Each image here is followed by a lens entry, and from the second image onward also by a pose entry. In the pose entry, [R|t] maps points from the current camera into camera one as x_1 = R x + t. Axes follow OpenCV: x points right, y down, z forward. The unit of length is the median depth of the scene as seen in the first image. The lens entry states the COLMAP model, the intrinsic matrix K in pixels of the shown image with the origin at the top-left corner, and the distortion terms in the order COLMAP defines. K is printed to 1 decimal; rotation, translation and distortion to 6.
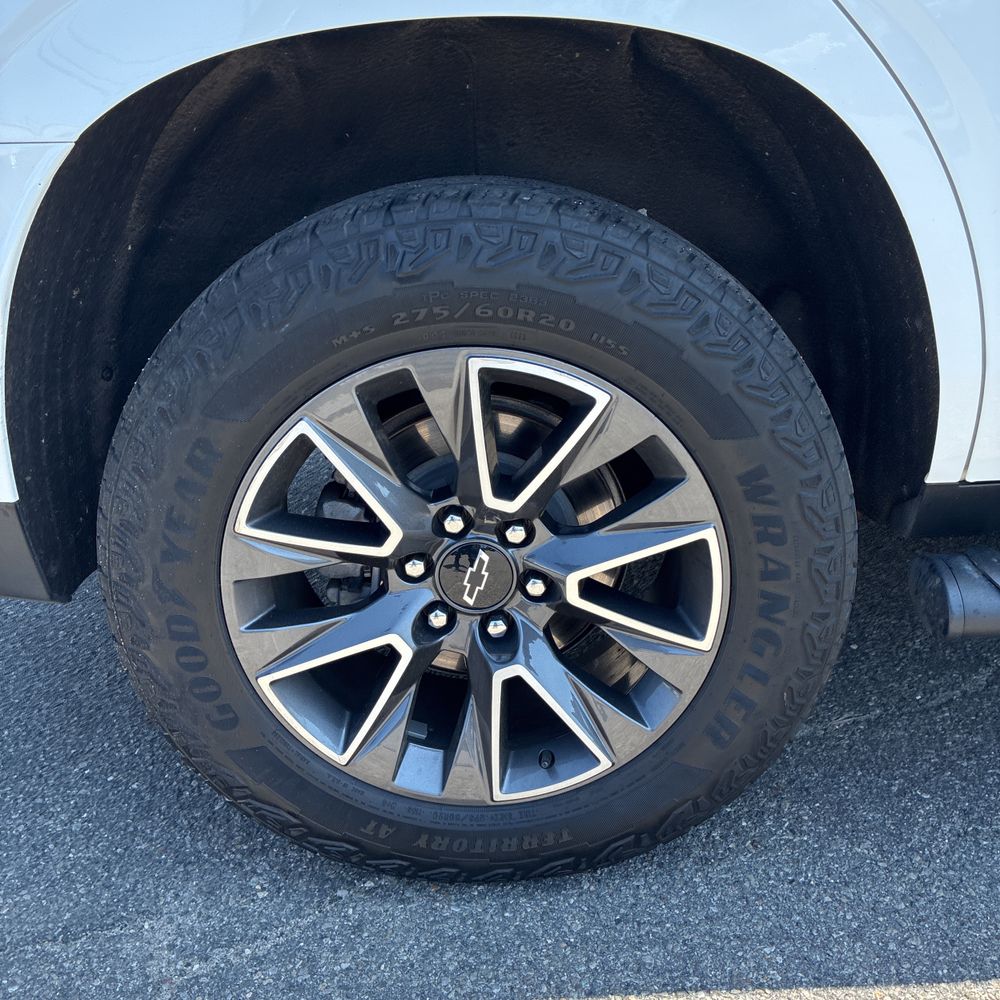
lens RADIAL K [[1013.8, 0, 494.7], [0, 1013.8, 520.1], [0, 0, 1]] dist [0.012802, 0.011964]
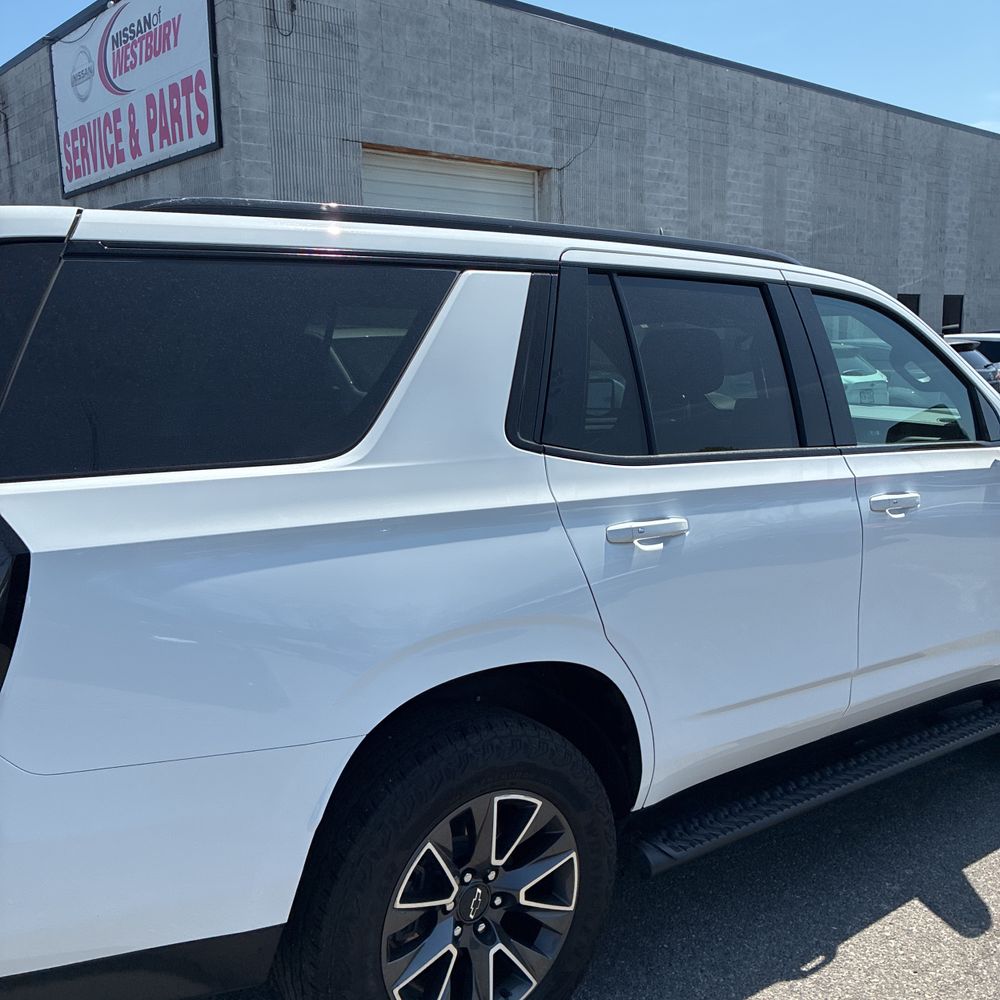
lens RADIAL K [[1013.8, 0, 494.7], [0, 1013.8, 520.1], [0, 0, 1]] dist [0.012802, 0.011964]
pose [[0.778161, -0.017349, 0.627825, -1.278664], [0.181886, 0.963008, -0.198827, -0.274593], [-0.601152, 0.268912, 0.752531, -0.752899]]
